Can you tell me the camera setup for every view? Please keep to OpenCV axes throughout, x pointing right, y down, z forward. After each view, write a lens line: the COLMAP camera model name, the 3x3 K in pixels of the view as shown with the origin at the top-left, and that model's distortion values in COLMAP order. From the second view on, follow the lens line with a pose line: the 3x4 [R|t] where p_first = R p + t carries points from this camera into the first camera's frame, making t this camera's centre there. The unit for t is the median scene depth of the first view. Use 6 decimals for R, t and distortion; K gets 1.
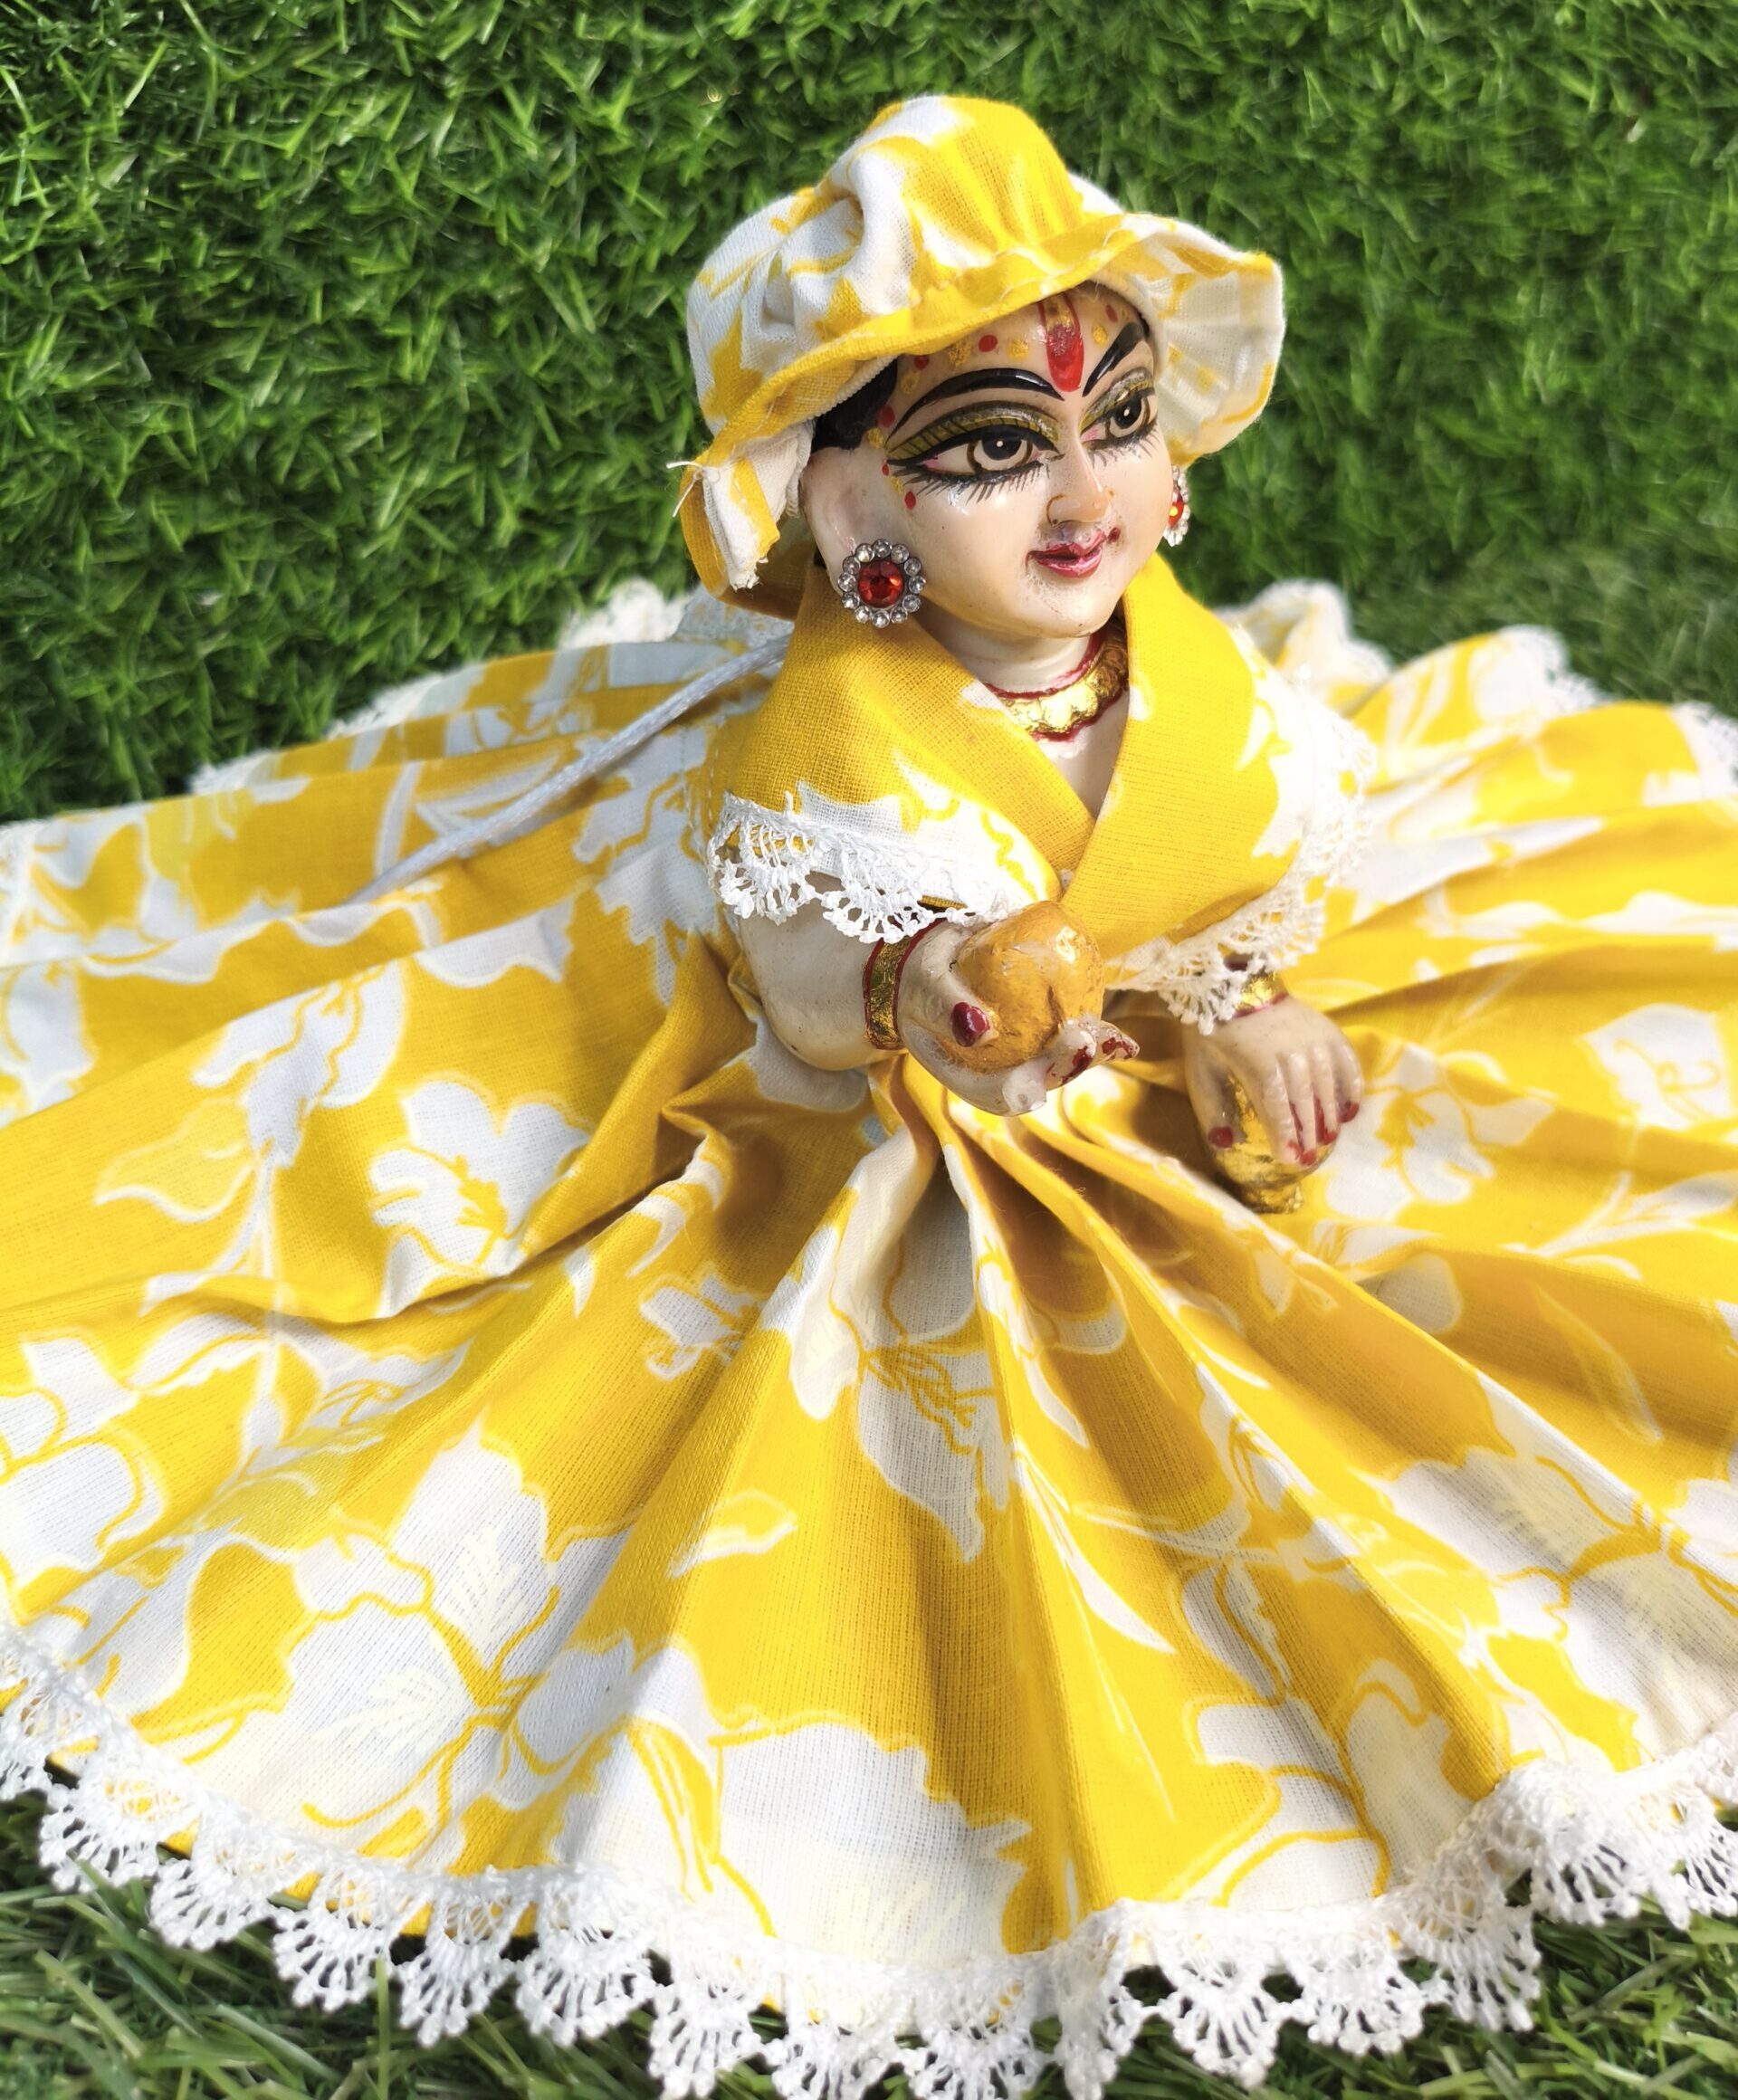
lens RADIAL K [[1847.9, 0, 872.6], [0, 1847.9, 974.8], [0, 0, 1]] dist [-0.021969, -0.022482]
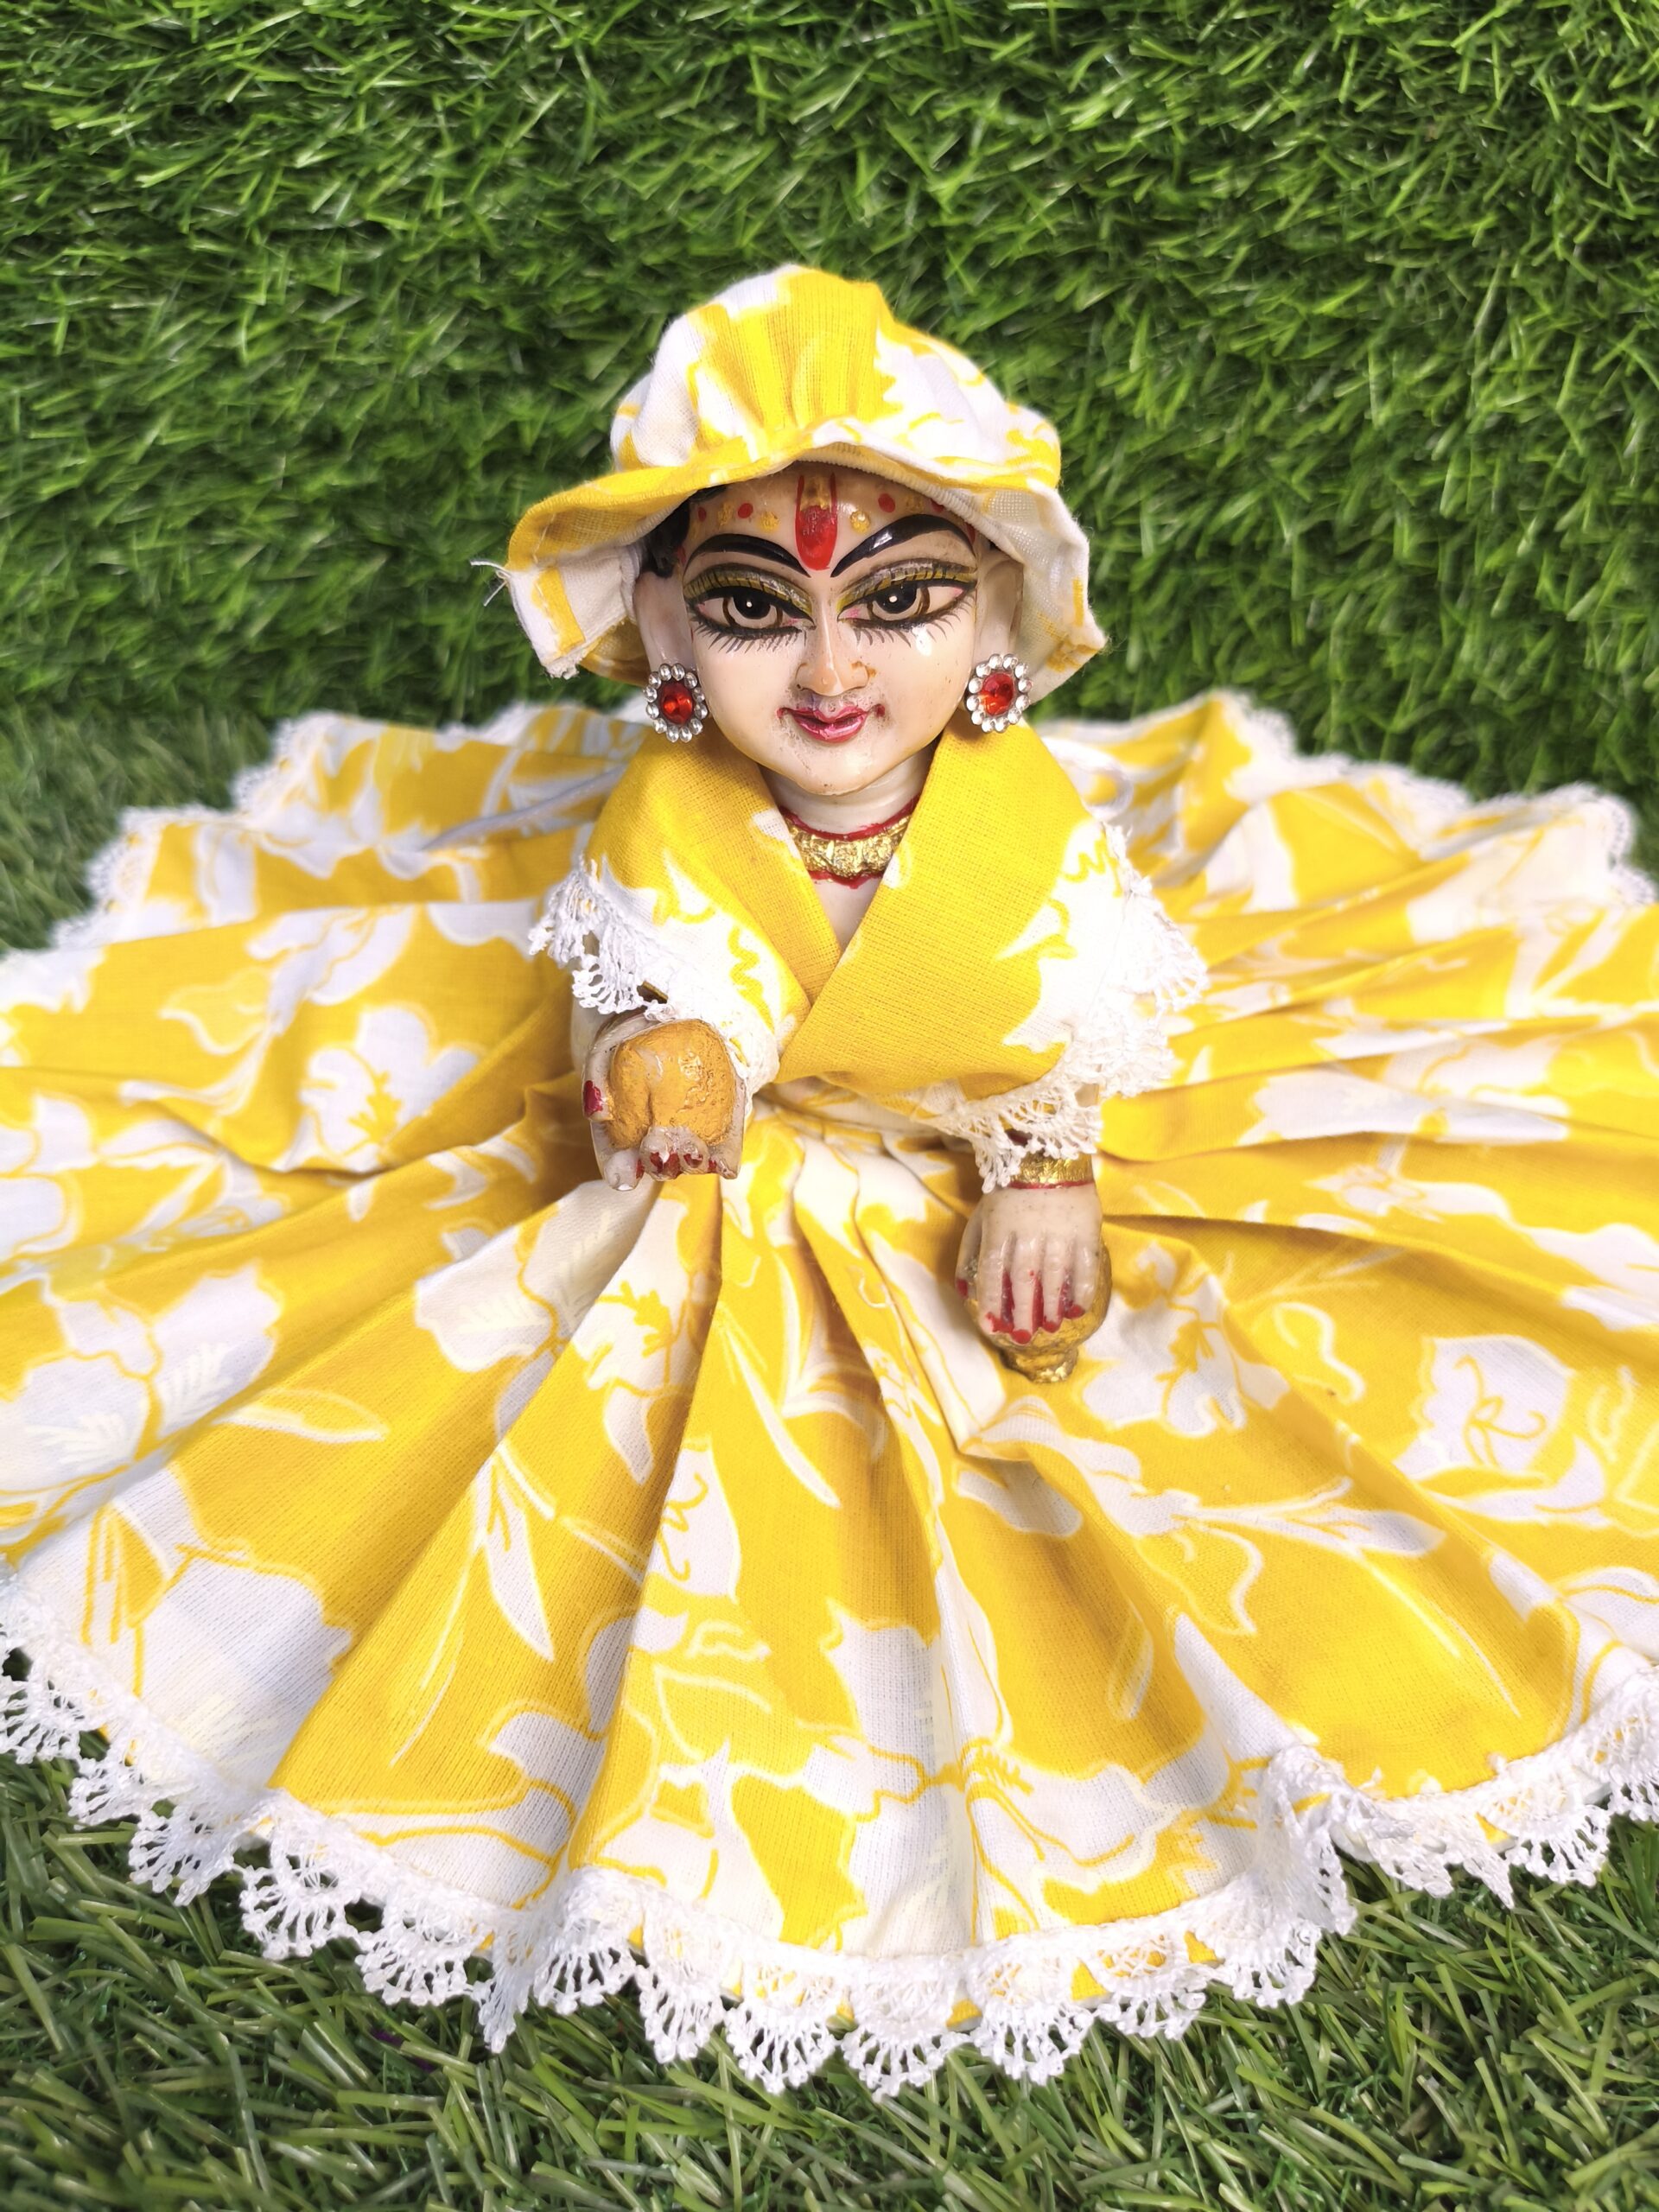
lens RADIAL K [[1736.3, 0, 819.3], [0, 1736.3, 1142.7], [0, 0, 1]] dist [-0.010950, -0.038651]
pose [[0.856351, 0.339953, -0.388710, 0.574855], [-0.290354, 0.939461, 0.181954, -0.177866], [0.427034, -0.042953, 0.903215, 0.079144]]
